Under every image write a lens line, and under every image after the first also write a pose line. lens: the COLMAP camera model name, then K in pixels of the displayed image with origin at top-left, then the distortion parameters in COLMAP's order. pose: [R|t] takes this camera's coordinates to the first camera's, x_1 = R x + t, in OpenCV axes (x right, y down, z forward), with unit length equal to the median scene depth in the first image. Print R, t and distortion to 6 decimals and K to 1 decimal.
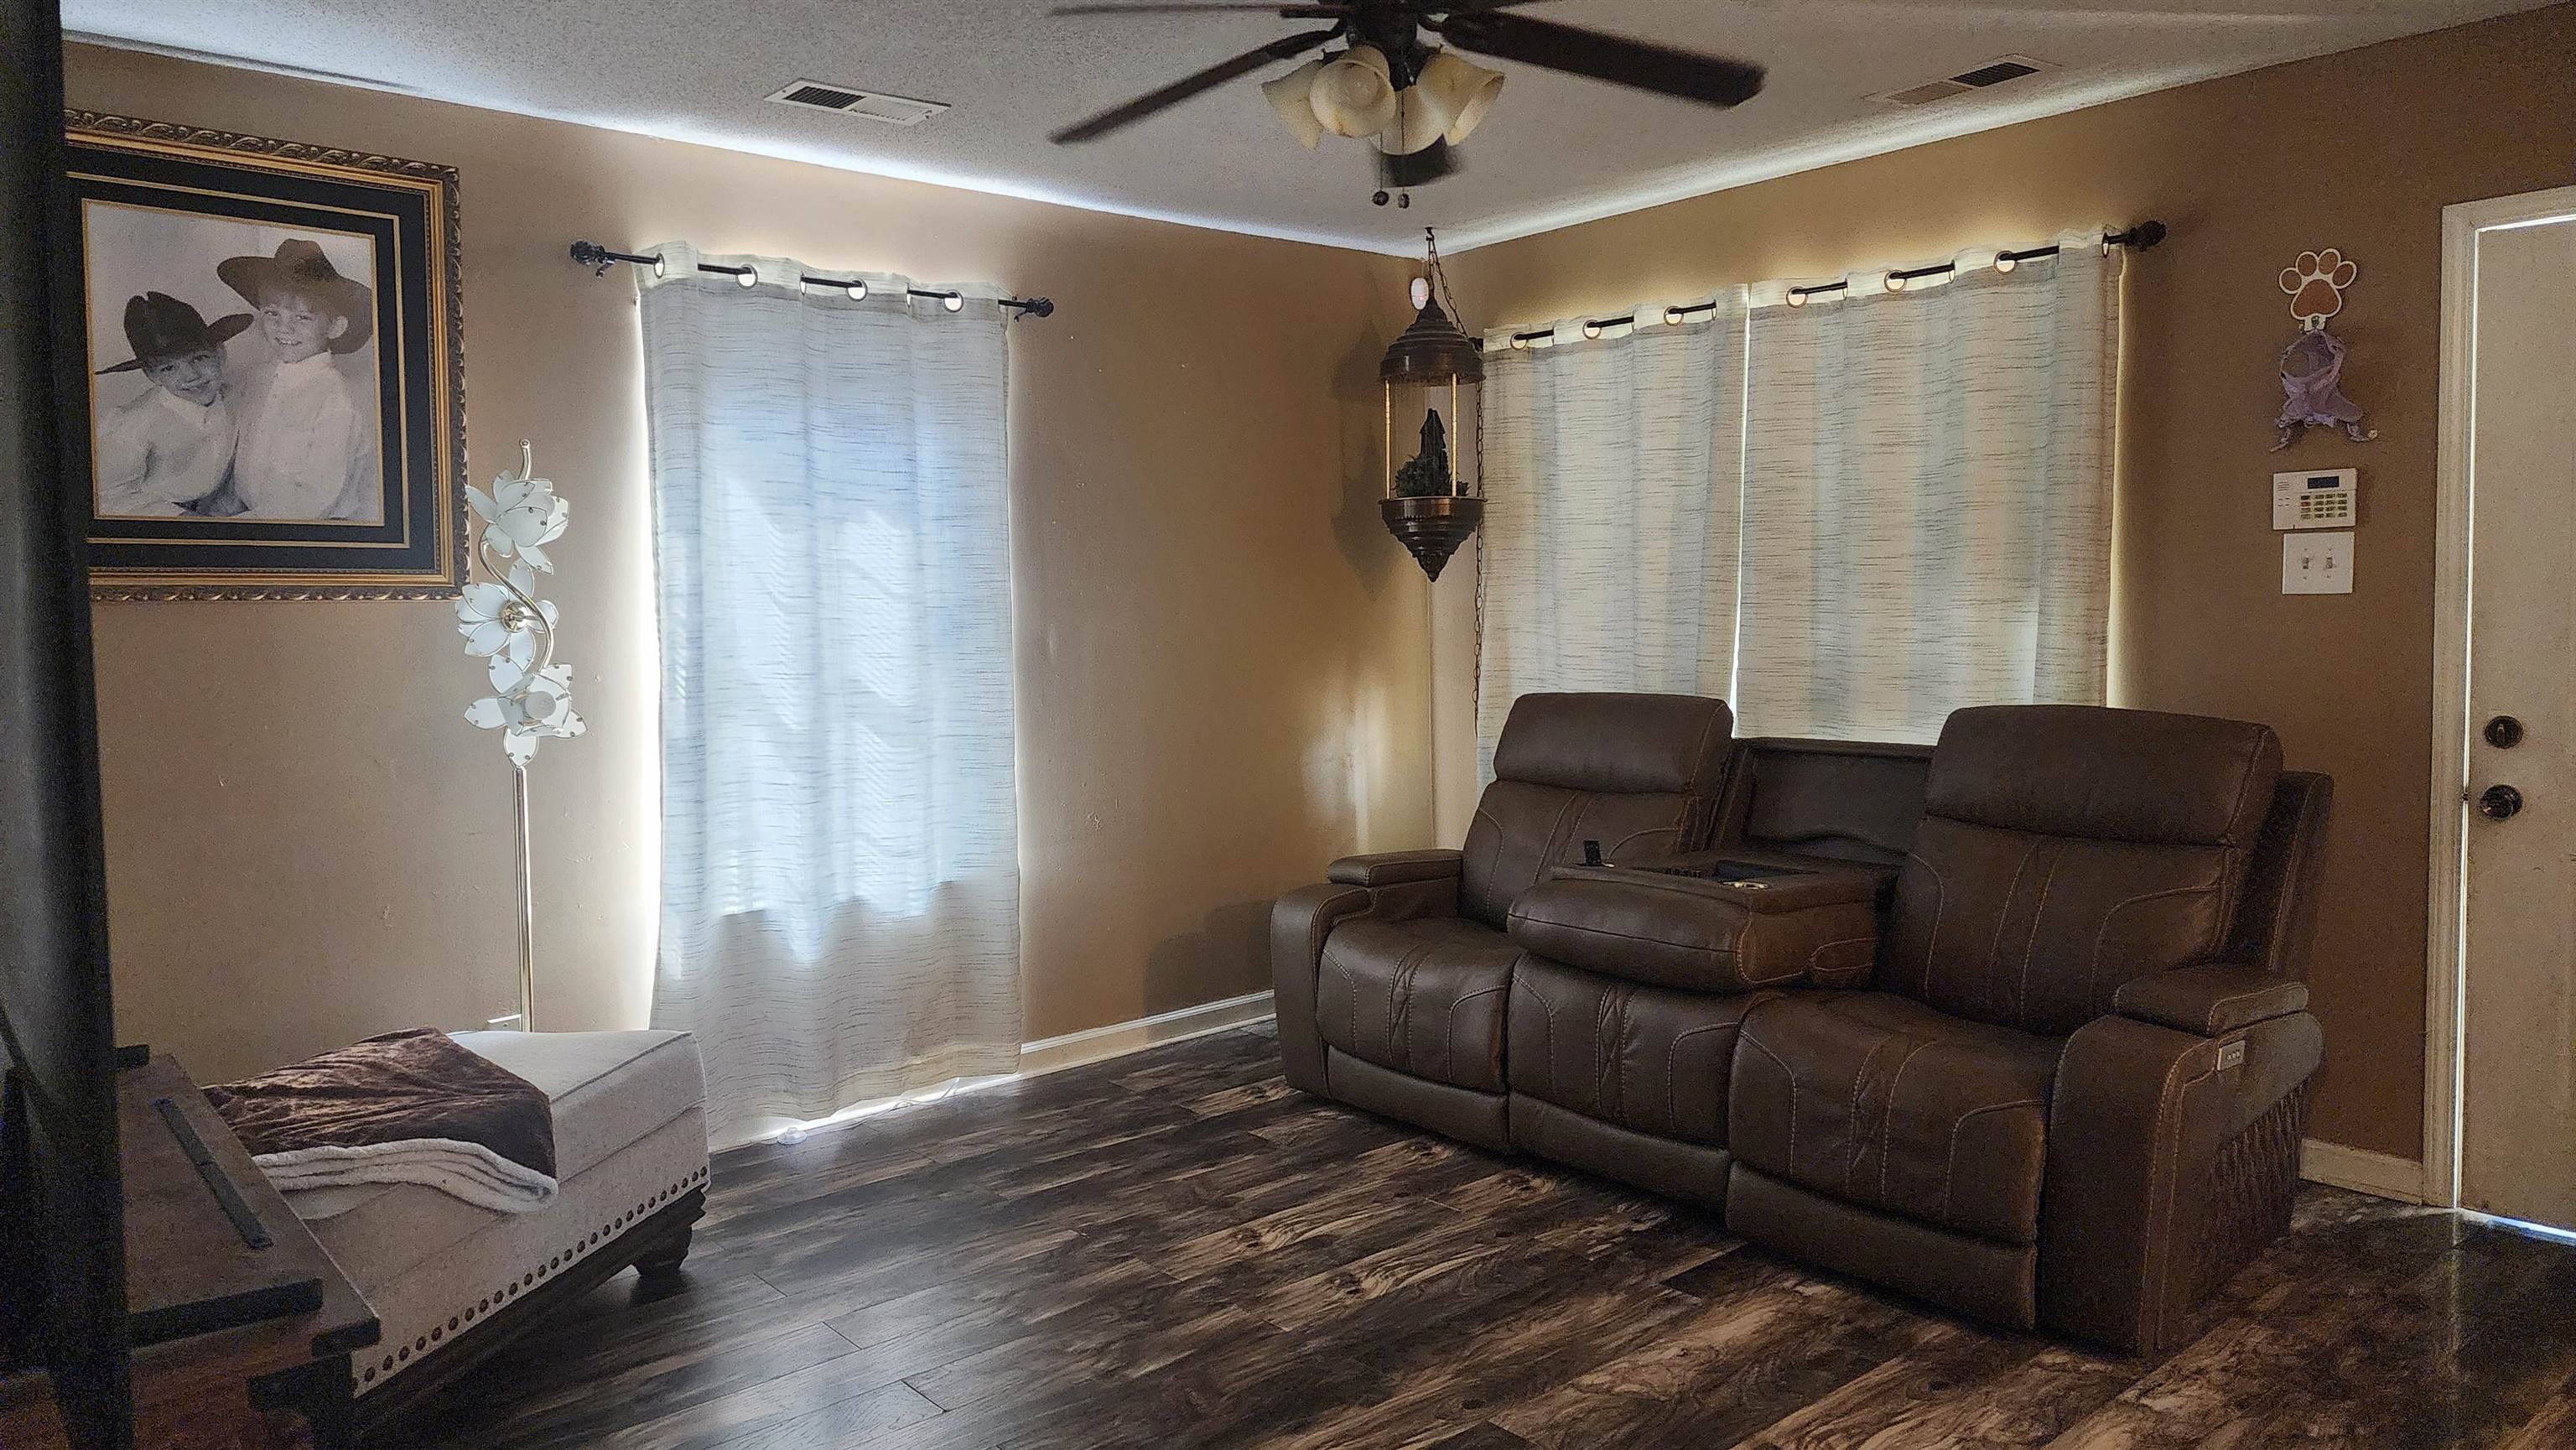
lens RADIAL K [[1712.3, 0, 1279.8], [0, 1712.3, 691.3], [0, 0, 1]] dist [0.093643, -0.098147]
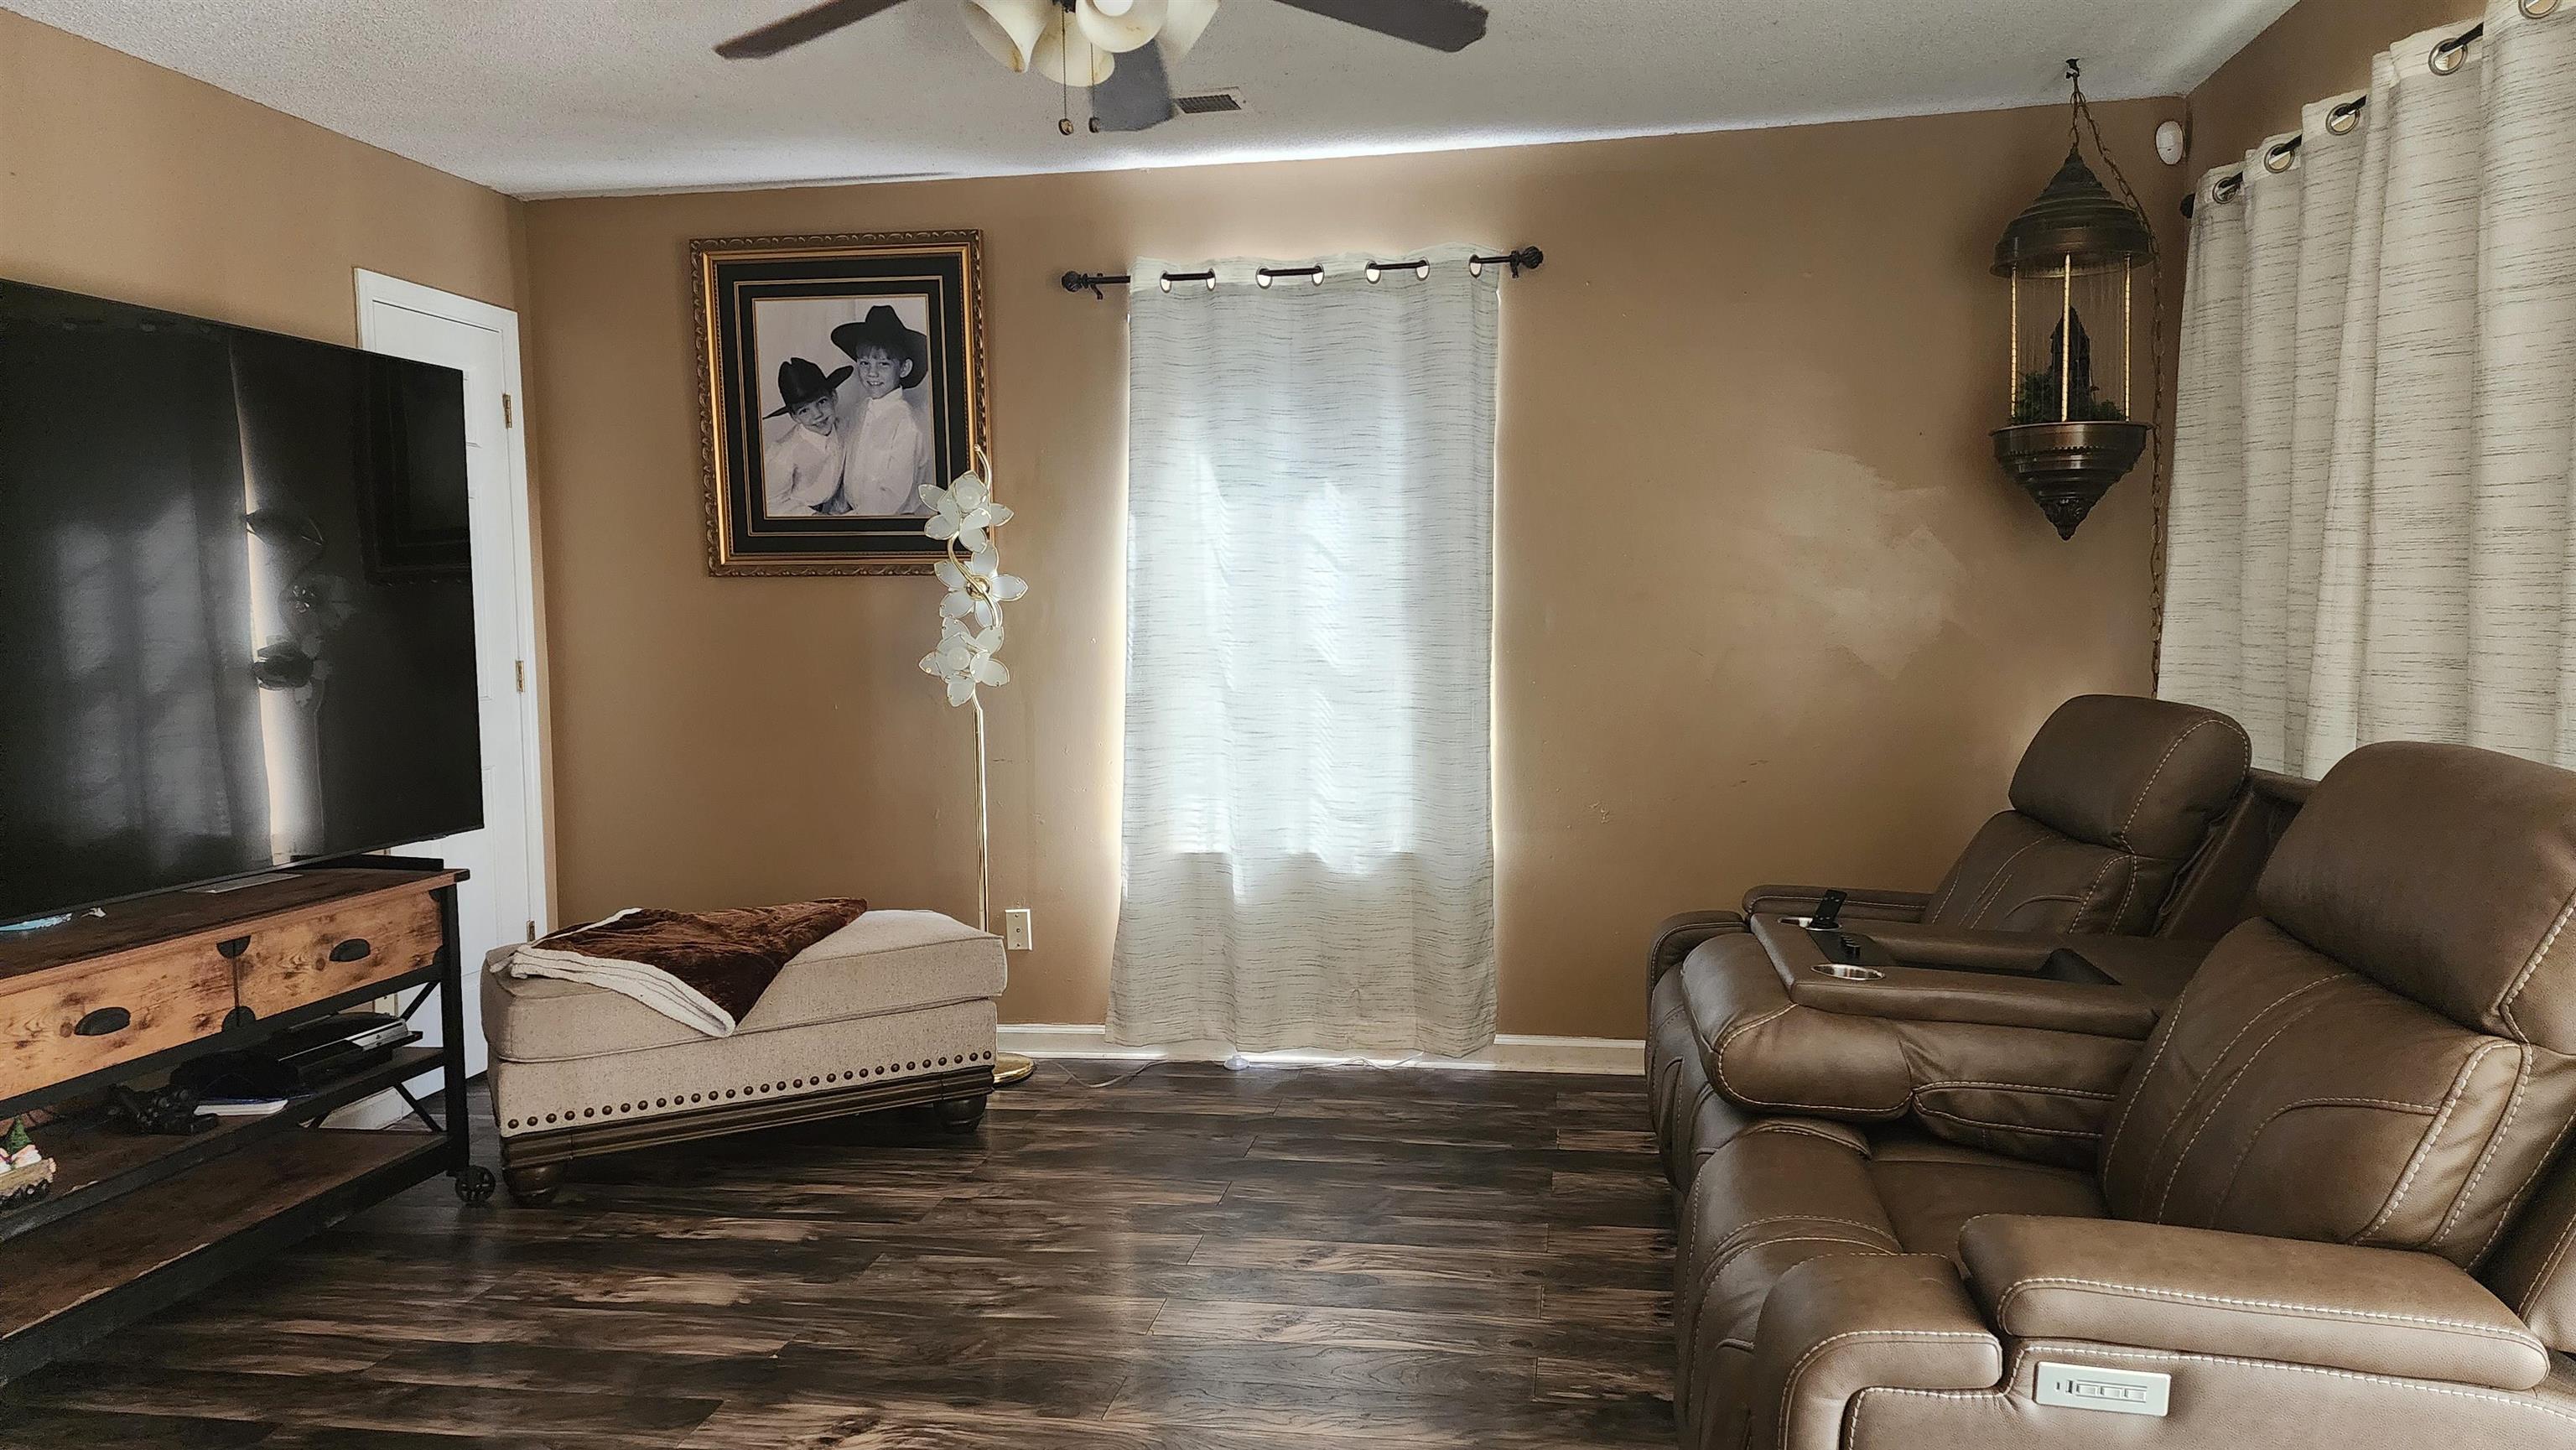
lens RADIAL K [[1712.3, 0, 1279.8], [0, 1712.3, 691.3], [0, 0, 1]] dist [0.093643, -0.098147]
pose [[0.643107, 0.045056, -0.764449, 0.636055], [-0.037491, 0.998923, 0.027336, -0.009798], [0.764858, 0.011080, 0.644104, 0.367282]]
